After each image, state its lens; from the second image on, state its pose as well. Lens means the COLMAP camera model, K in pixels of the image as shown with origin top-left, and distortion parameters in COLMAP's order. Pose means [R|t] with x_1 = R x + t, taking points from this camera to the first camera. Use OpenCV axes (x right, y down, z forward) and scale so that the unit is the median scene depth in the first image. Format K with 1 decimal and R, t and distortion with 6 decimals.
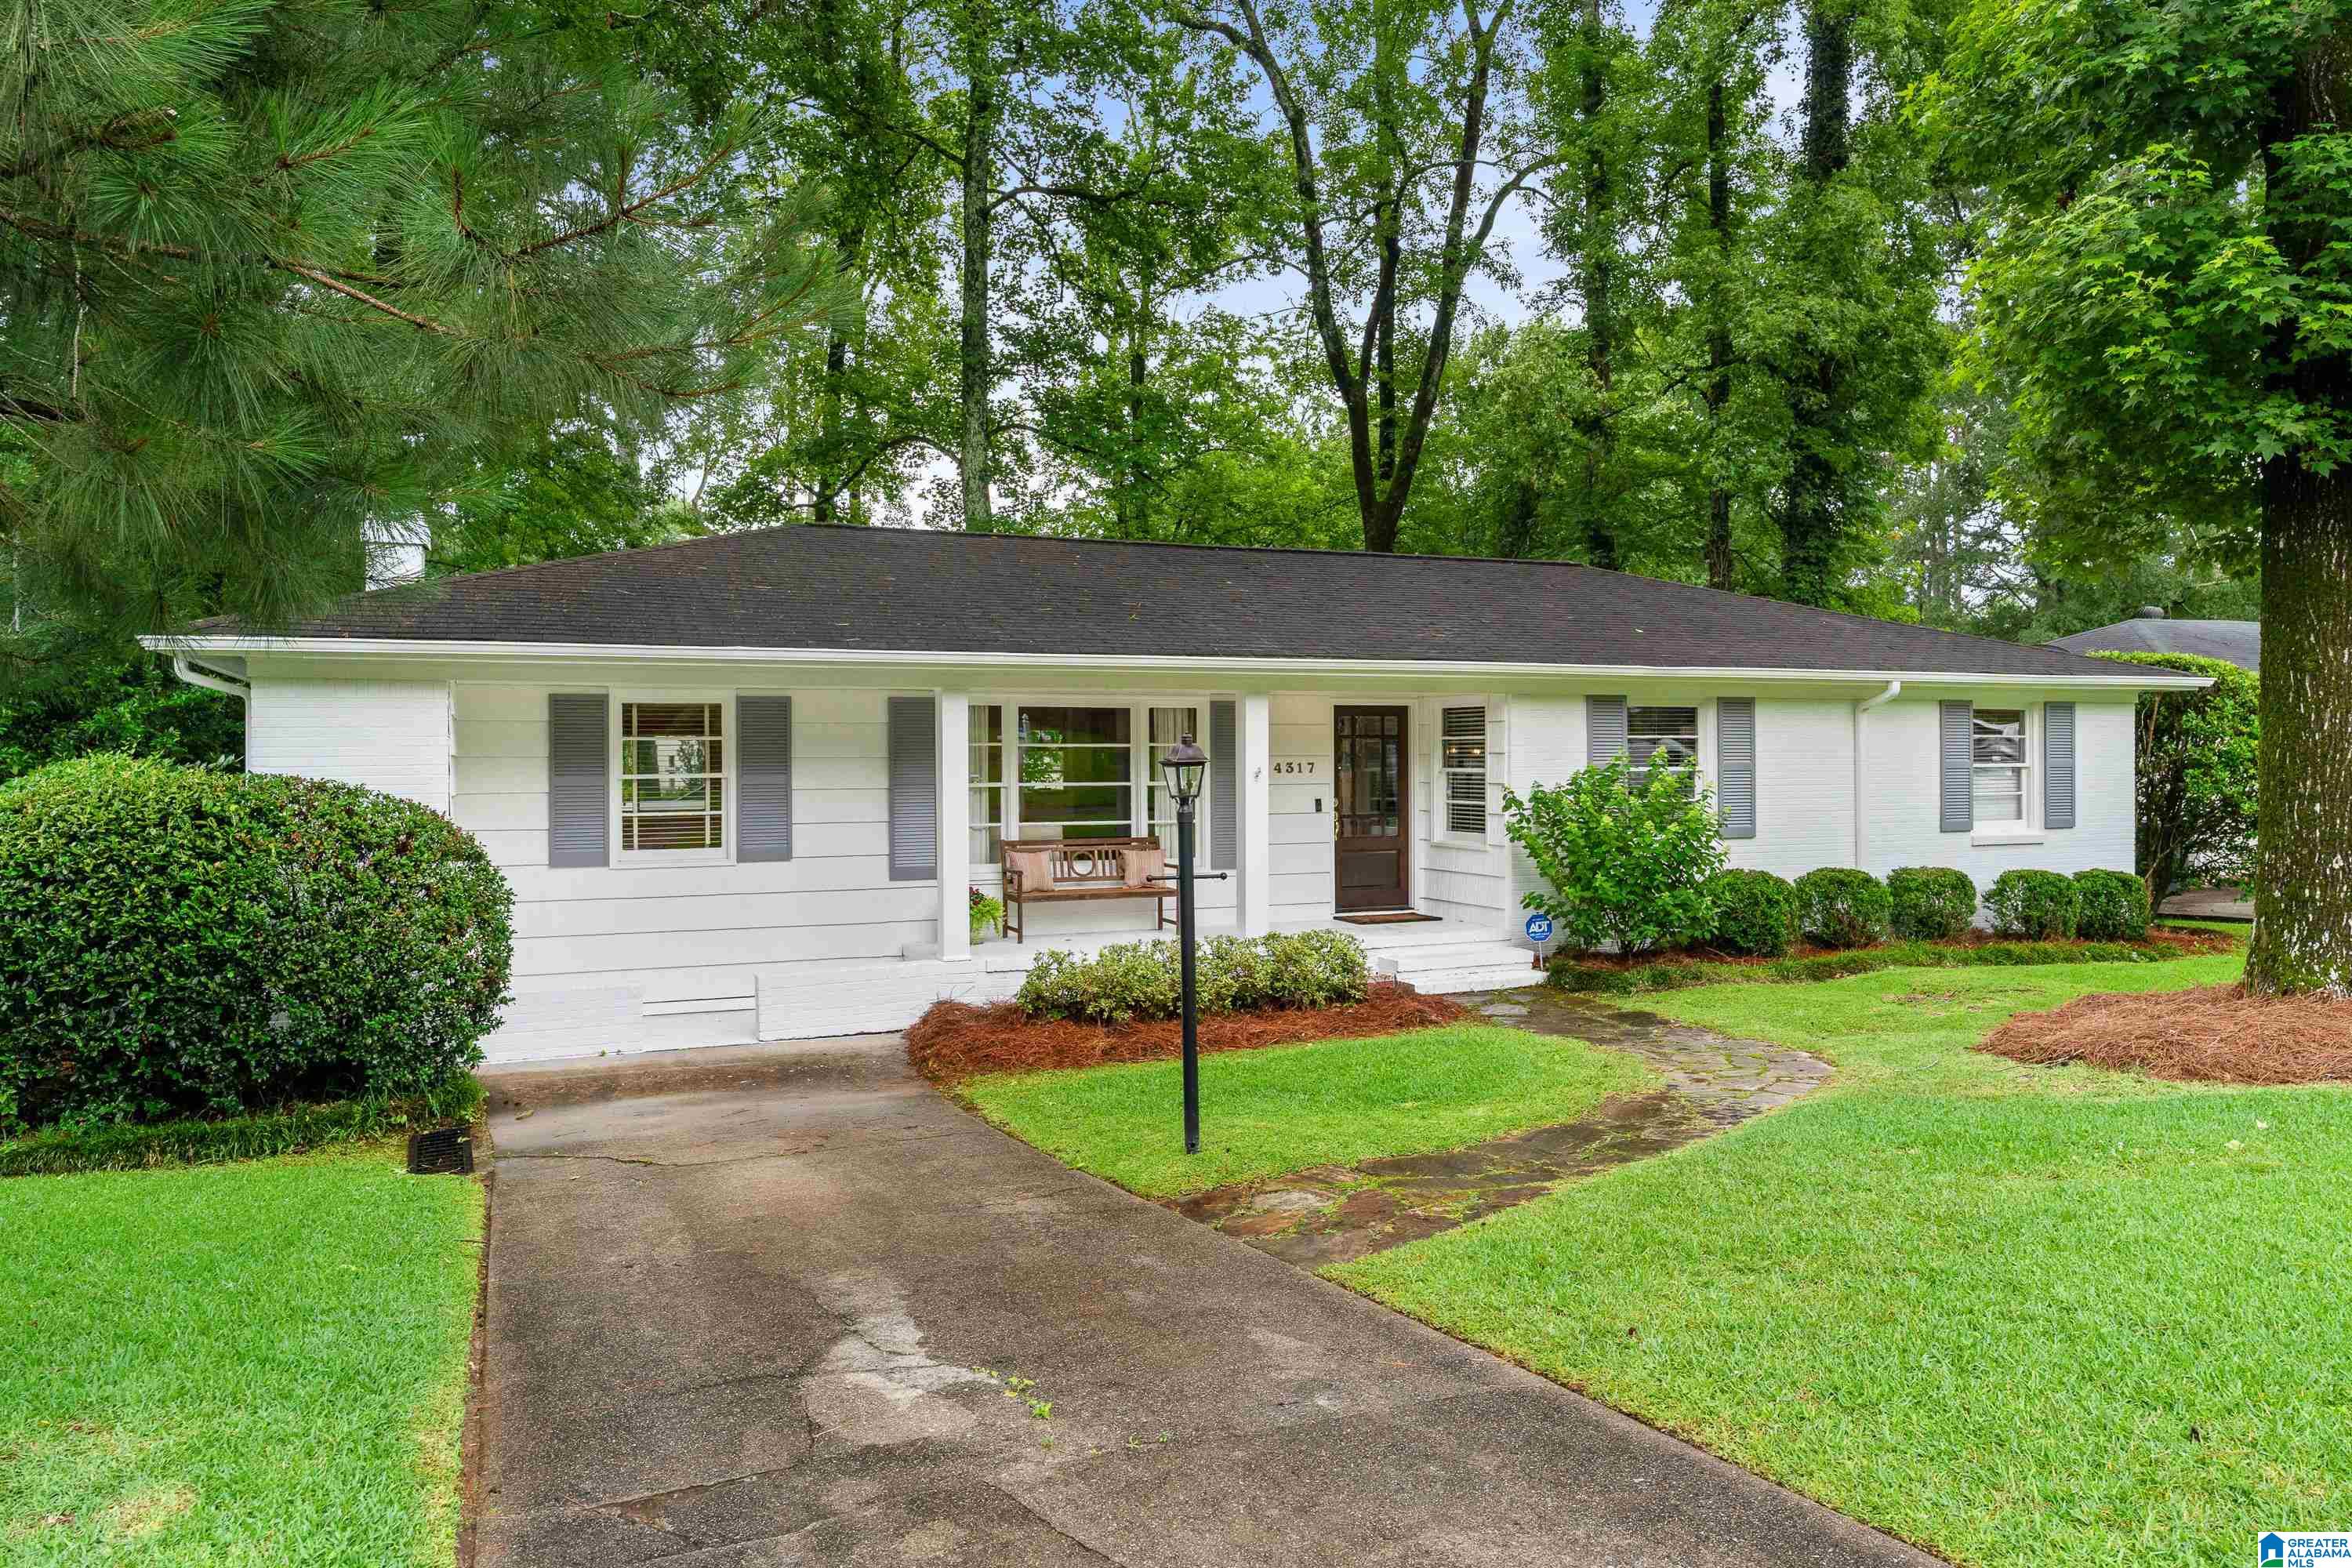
lens RADIAL K [[1544.5, 0, 1172.1], [0, 1544.5, 776.2], [0, 0, 1]] dist [0.013387, 0.006066]
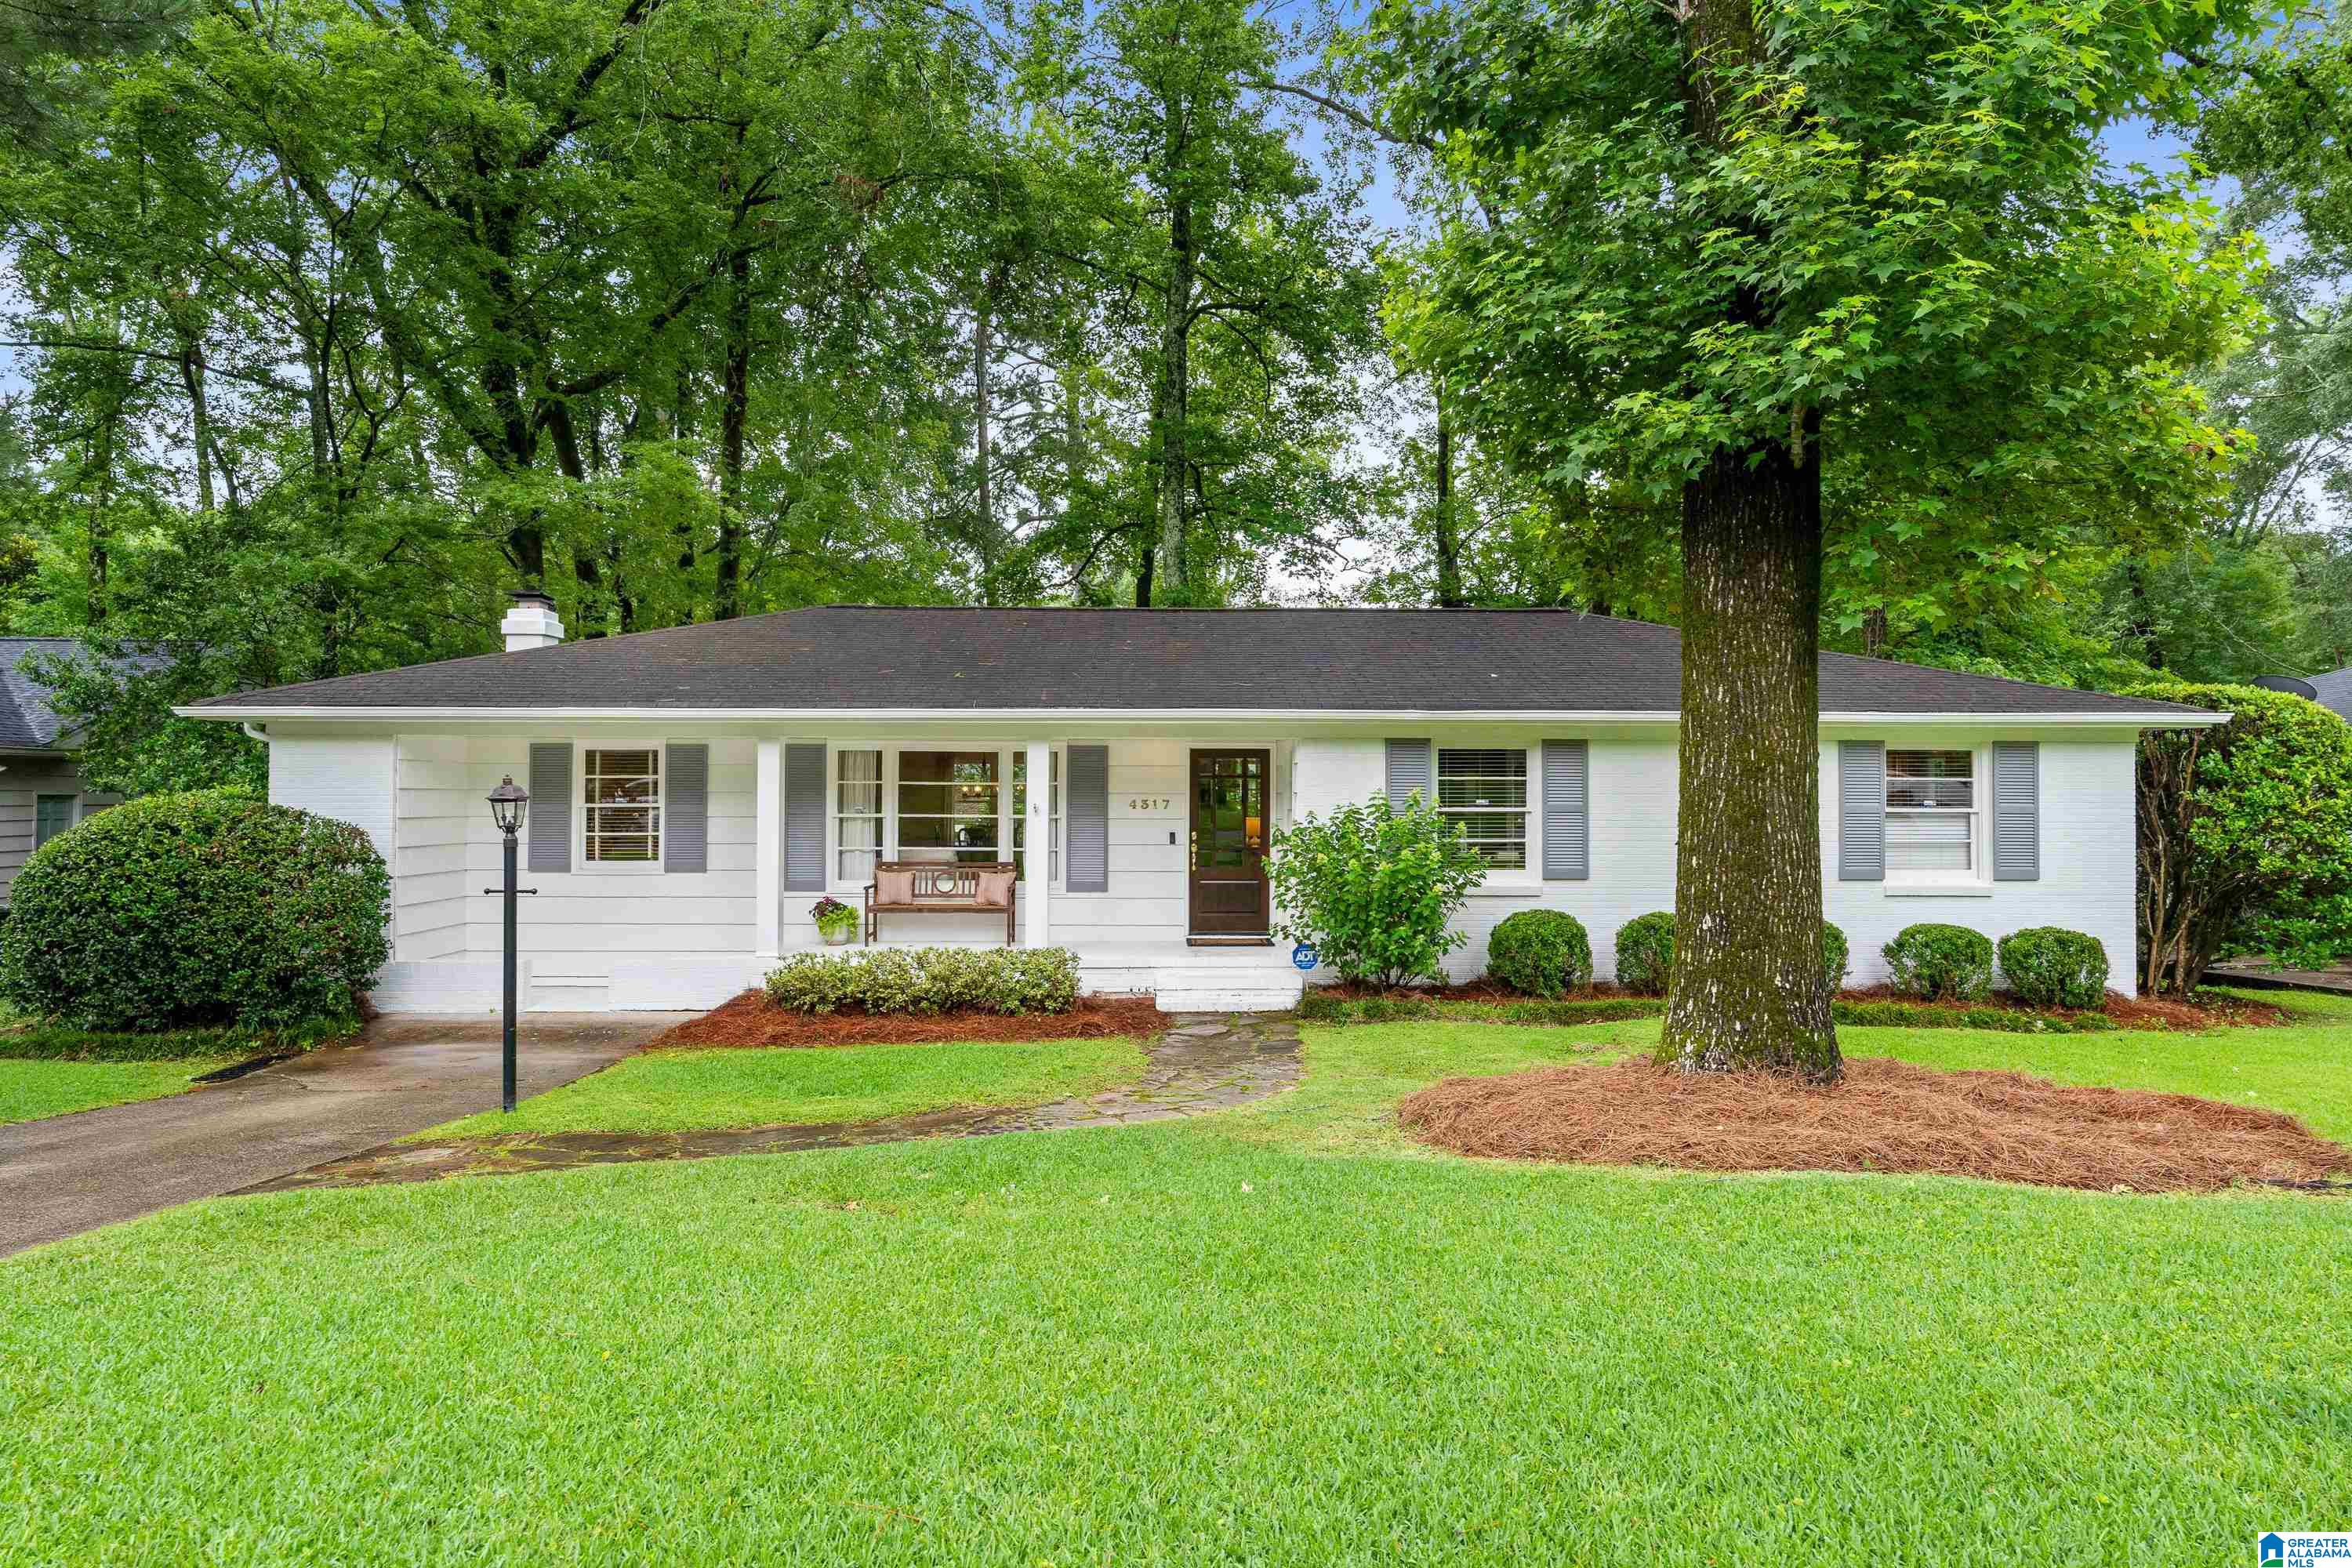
lens RADIAL K [[1330.0, 0, 1173.1], [0, 1330.0, 805.5], [0, 0, 1]] dist [0.018442, -0.000553]
pose [[0.927616, 0.012024, -0.373343, 0.473962], [-0.012547, 0.999921, 0.001029, -0.006090], [0.373325, 0.003730, 0.927693, 0.108452]]
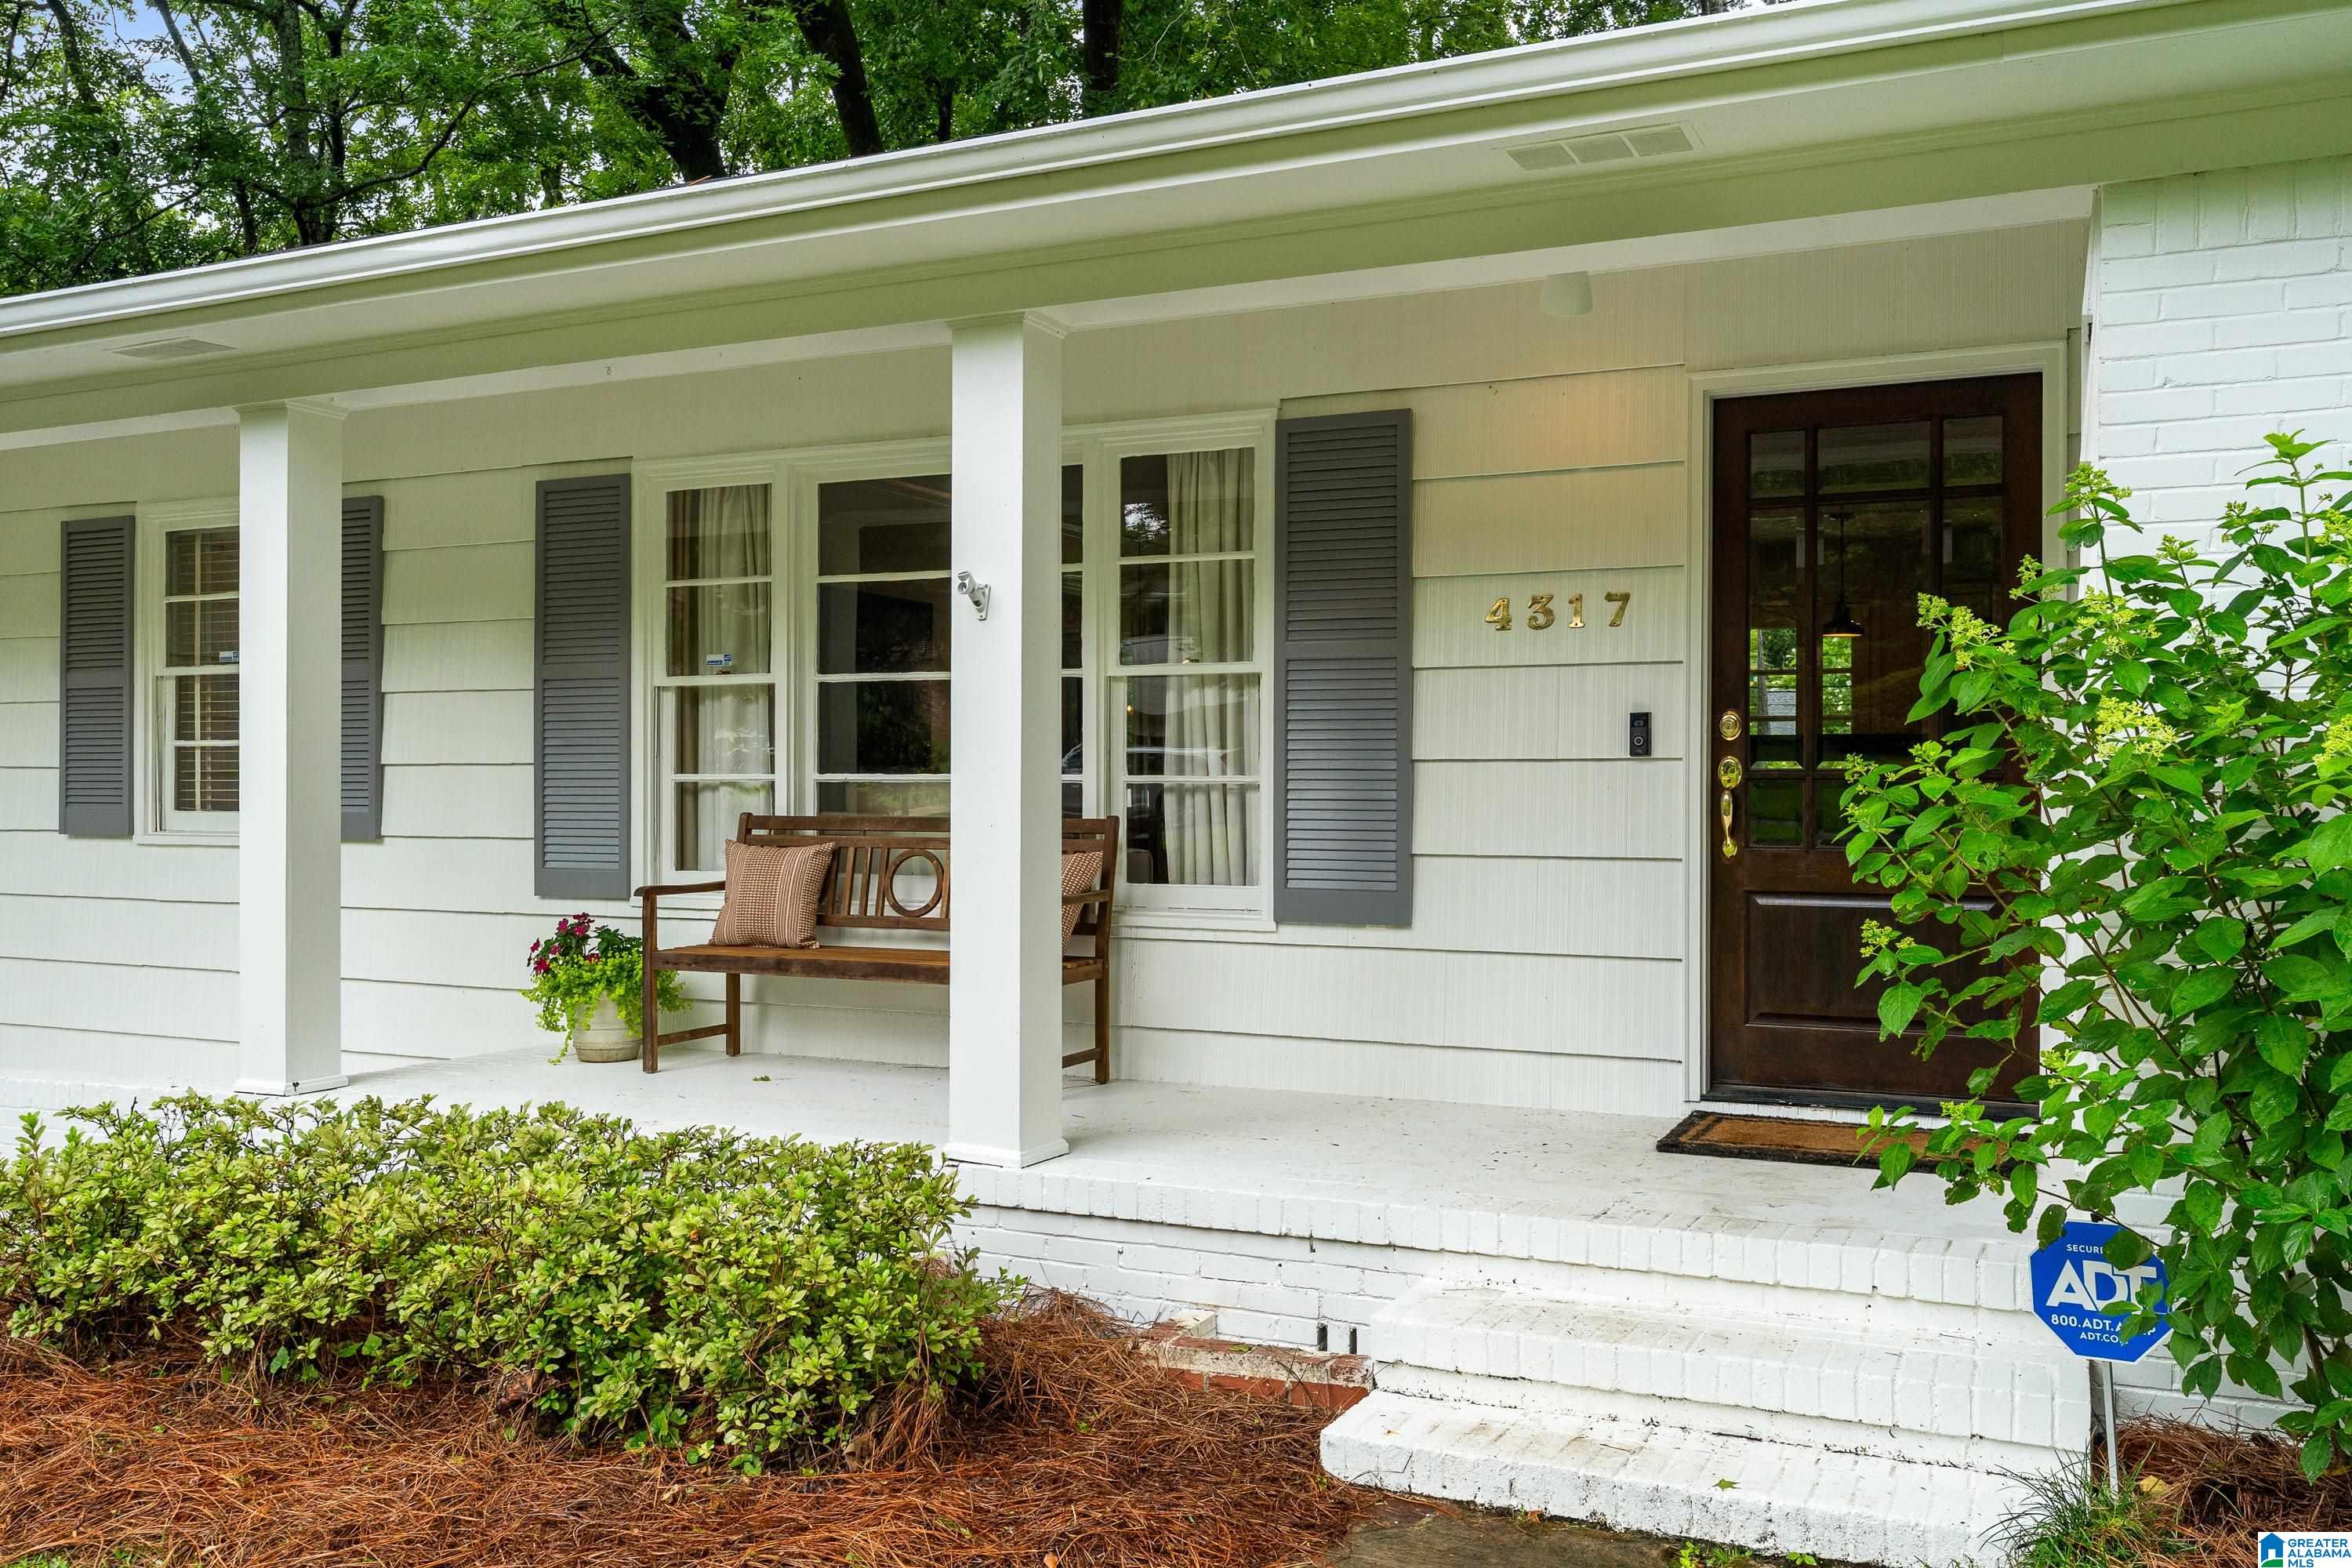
lens RADIAL K [[1998.1, 0, 1174.9], [0, 1998.1, 792.5], [0, 0, 1]] dist [0.008769, 0.001393]
pose [[0.664556, 0.011047, -0.747157, 0.339093], [-0.011190, 0.999926, 0.004831, 0.030293], [0.747155, 0.005150, 0.664630, 0.700399]]
